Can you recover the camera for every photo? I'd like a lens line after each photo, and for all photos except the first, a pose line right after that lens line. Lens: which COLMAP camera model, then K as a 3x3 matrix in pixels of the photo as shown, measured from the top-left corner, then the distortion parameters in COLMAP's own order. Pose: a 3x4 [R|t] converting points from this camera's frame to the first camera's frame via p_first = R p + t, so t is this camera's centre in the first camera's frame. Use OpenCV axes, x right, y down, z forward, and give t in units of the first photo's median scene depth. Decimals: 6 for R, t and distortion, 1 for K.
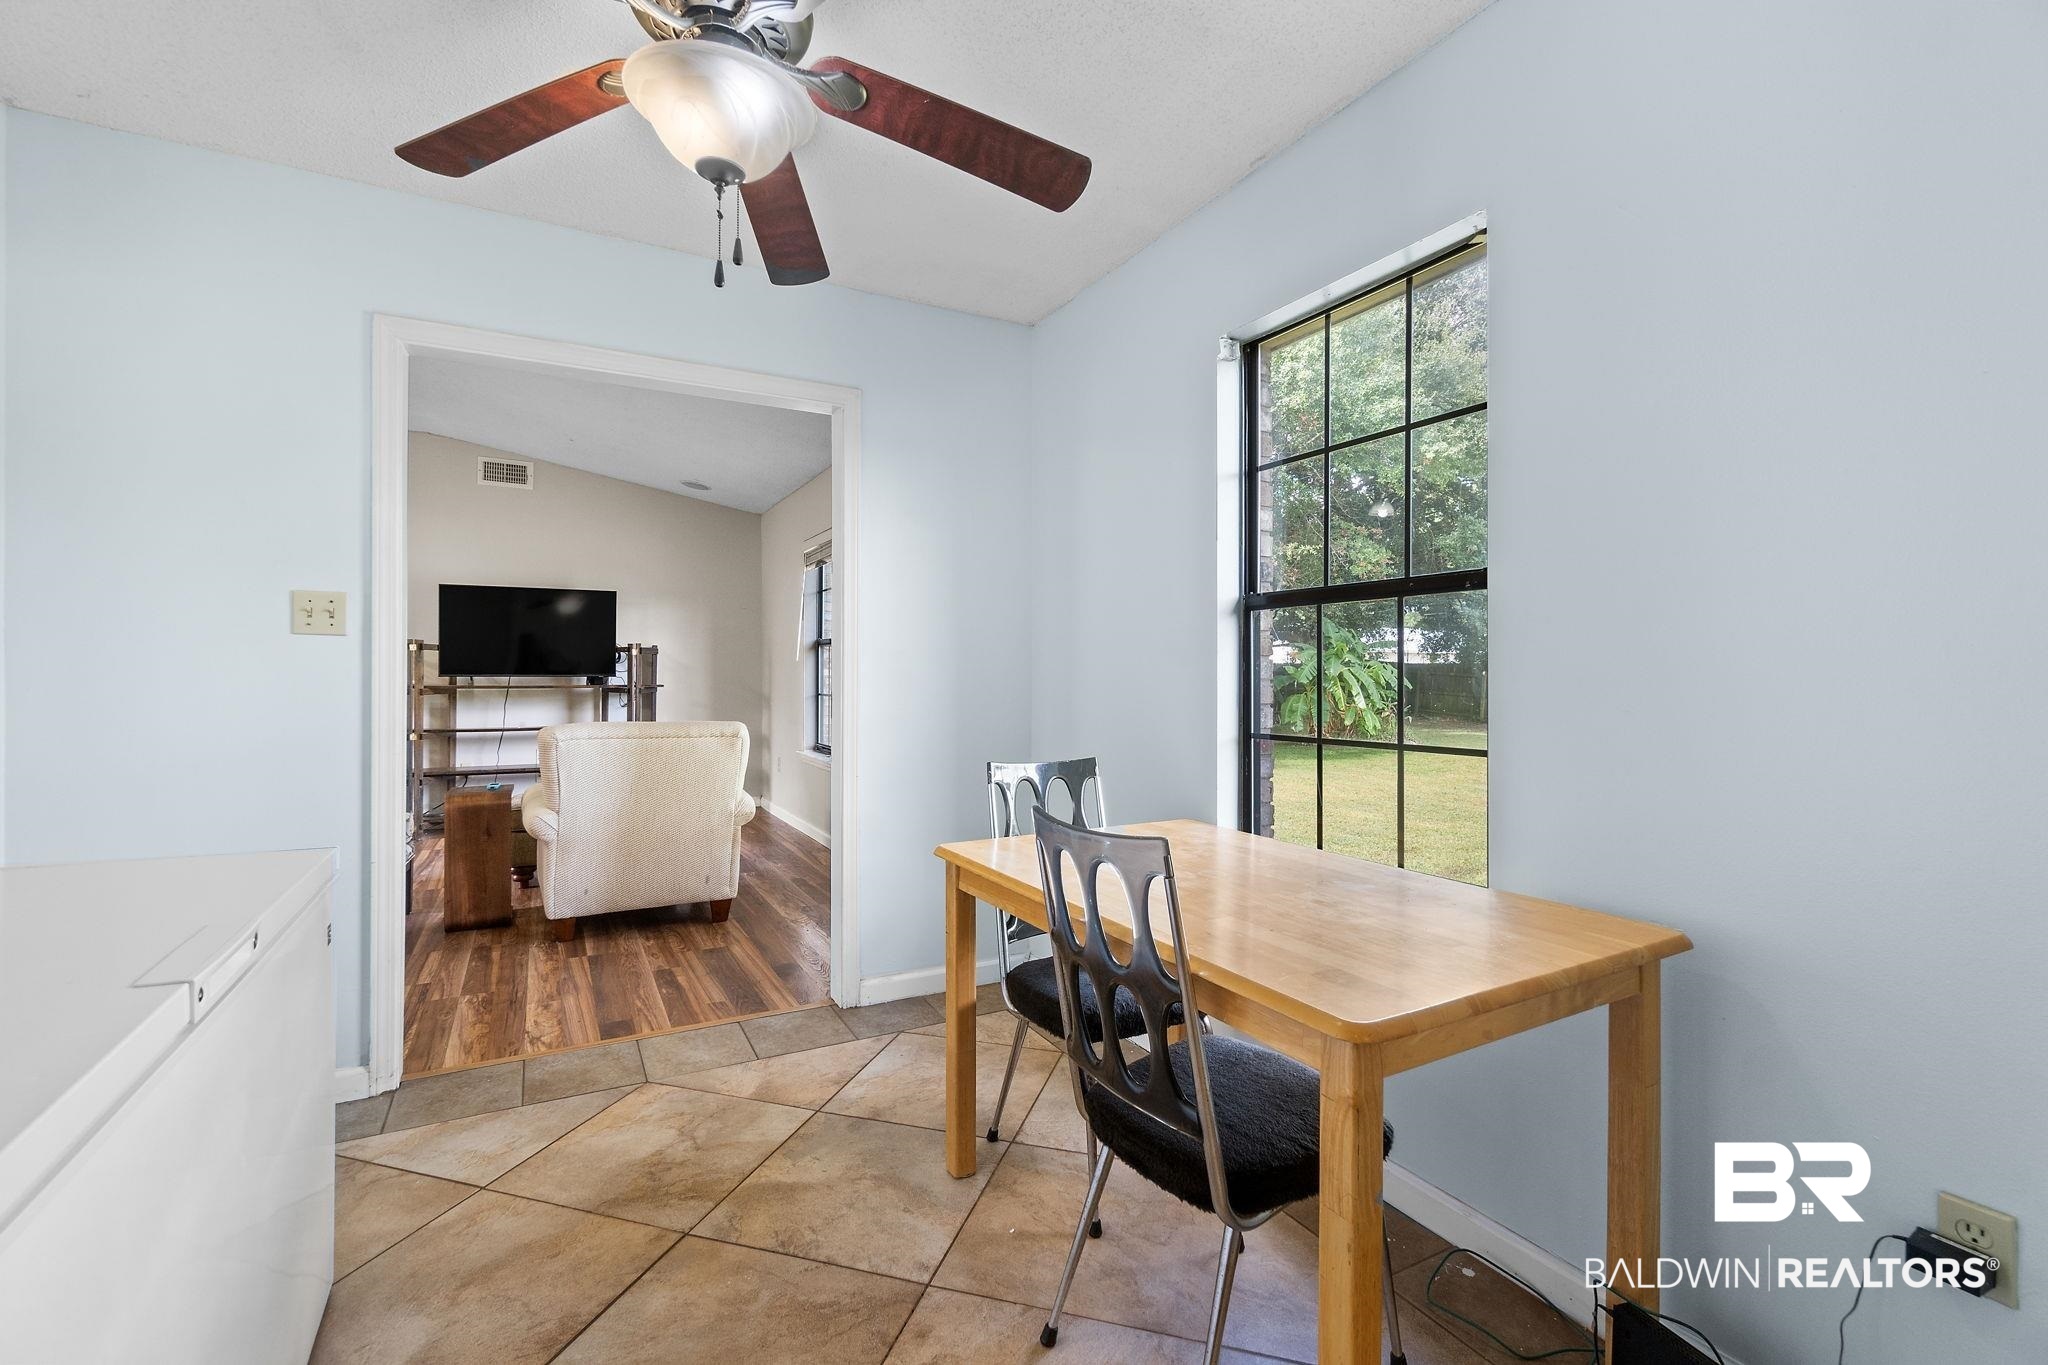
lens RADIAL K [[878.7, 0, 1017.3], [0, 878.7, 675.8], [0, 0, 1]] dist [-0.002003, -0.000123]
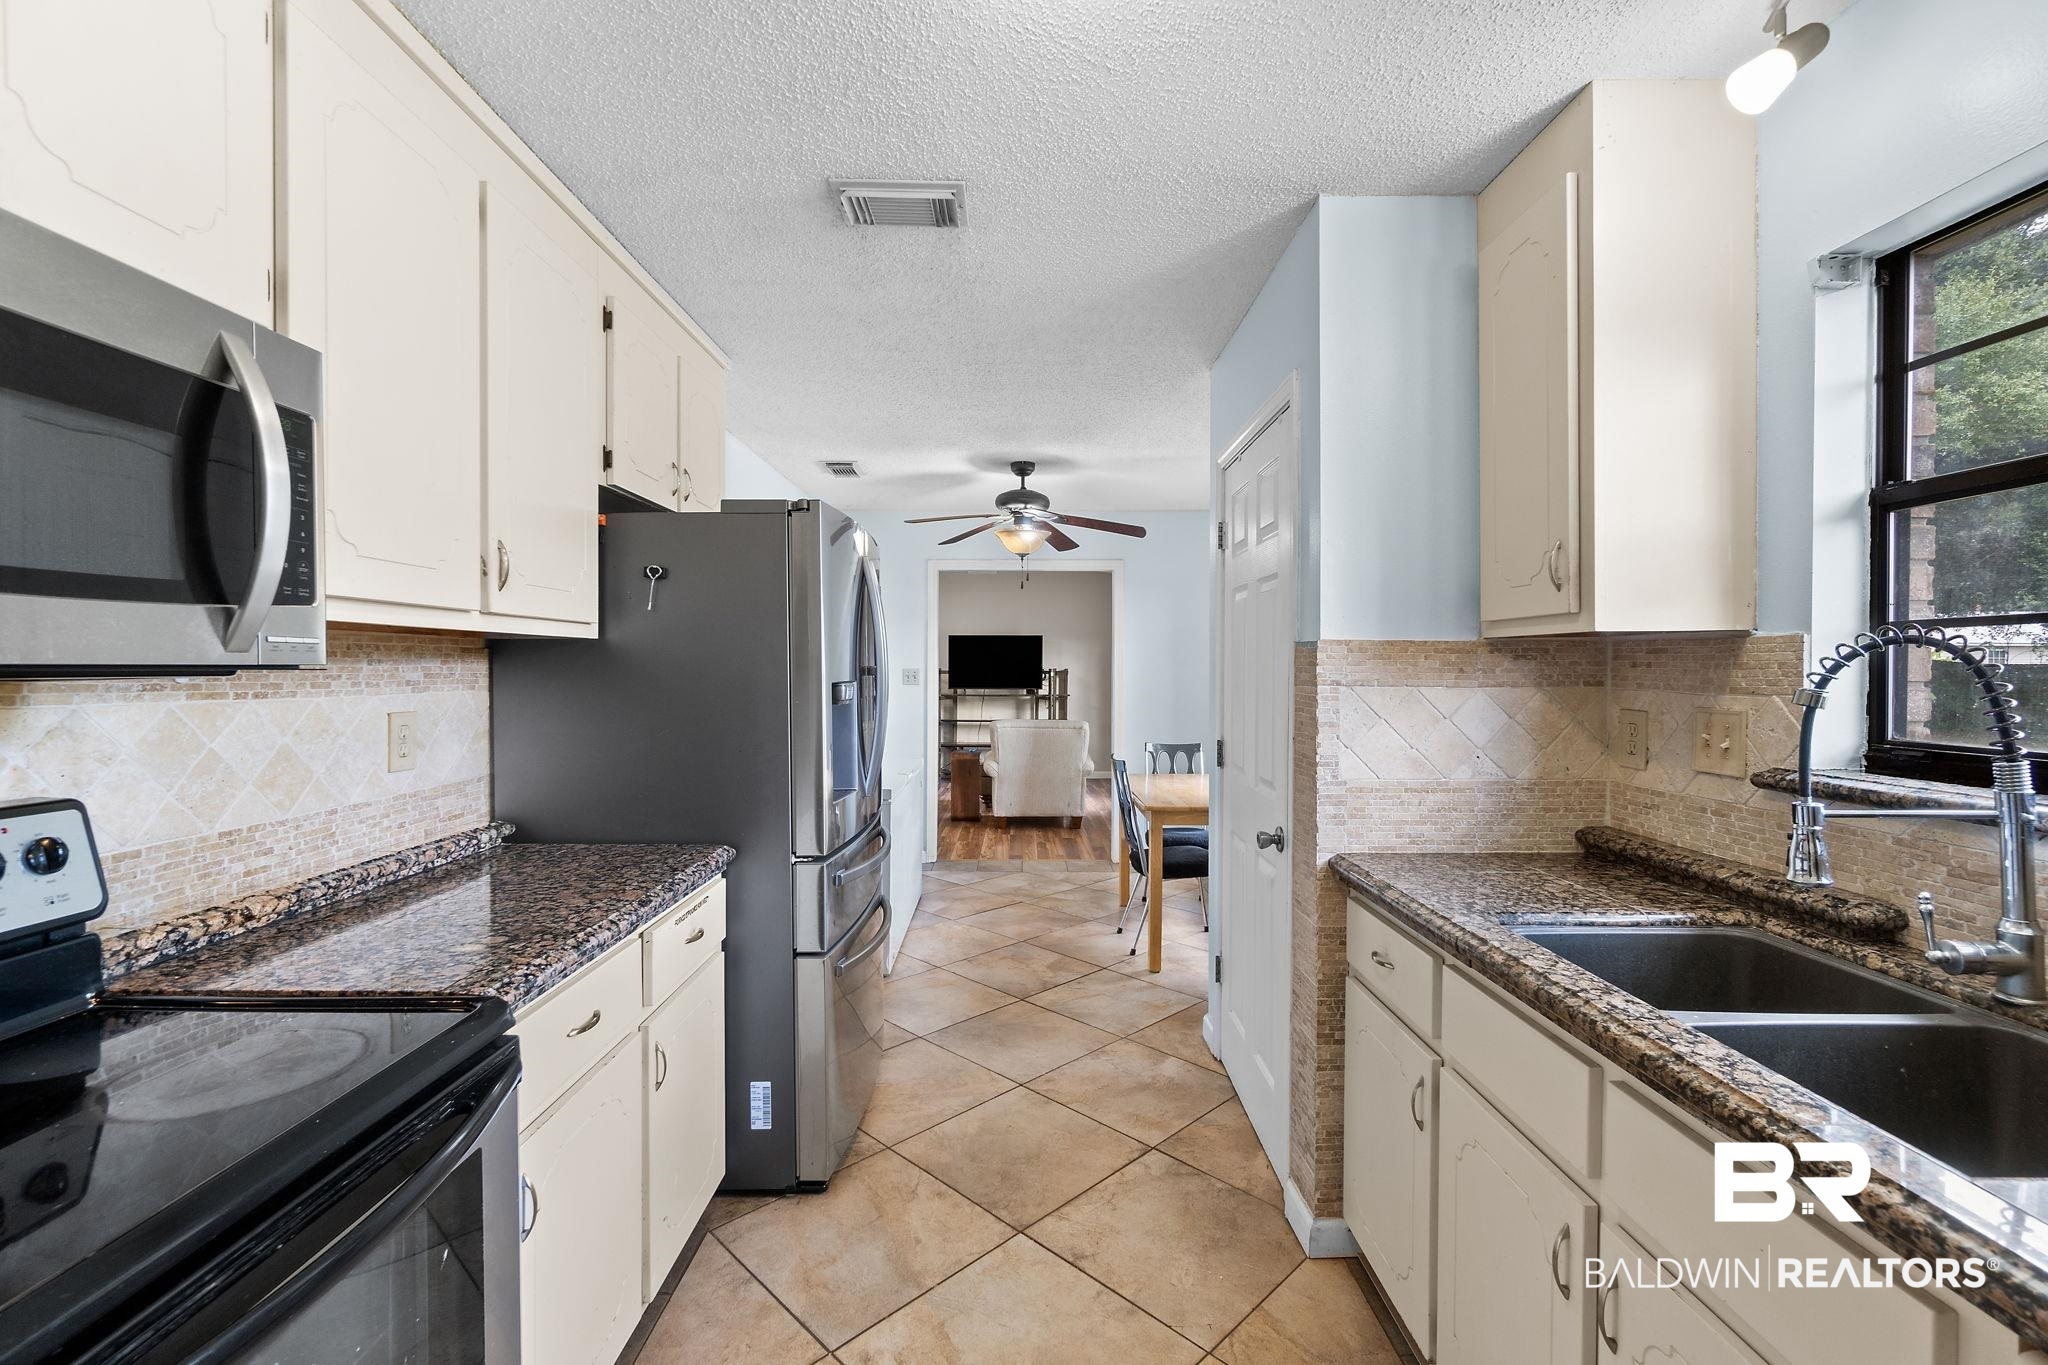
lens RADIAL K [[878.7, 0, 1017.3], [0, 878.7, 675.8], [0, 0, 1]] dist [-0.002003, -0.000123]
pose [[0.876109, 0.002745, -0.482105, 0.546089], [-0.000928, 0.999992, 0.004008, -0.061213], [0.482112, -0.003064, 0.876104, -0.836946]]
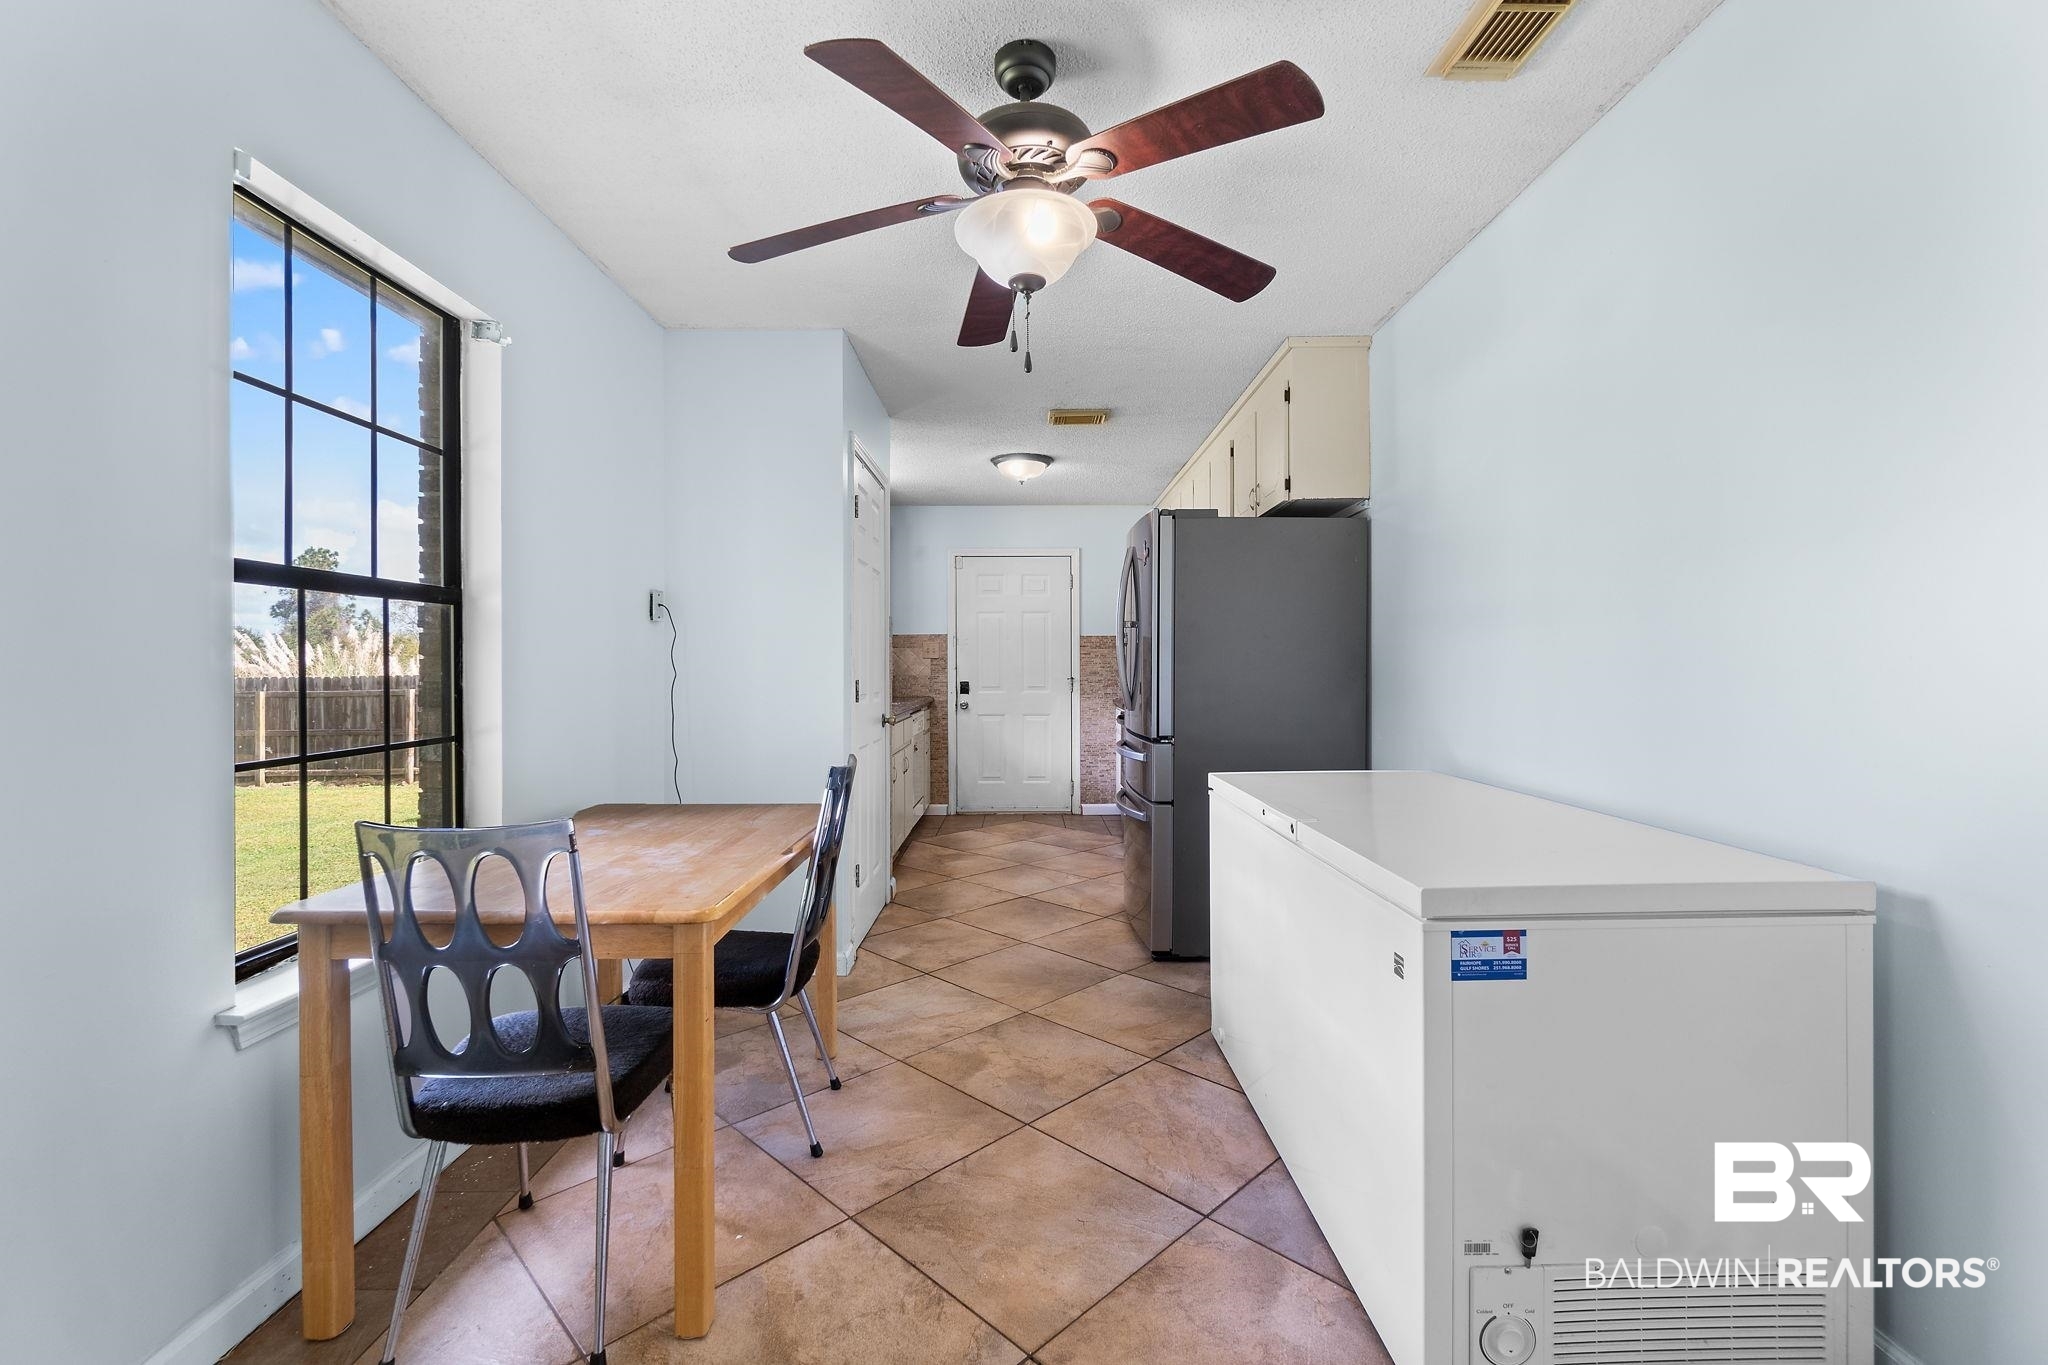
lens RADIAL K [[878.7, 0, 1017.3], [0, 878.7, 675.8], [0, 0, 1]] dist [-0.002003, -0.000123]
pose [[-0.876782, -0.001830, 0.480884, -0.419487], [0.002461, 0.999963, 0.008292, -0.005203], [-0.480881, 0.008454, -0.876745, 0.949157]]
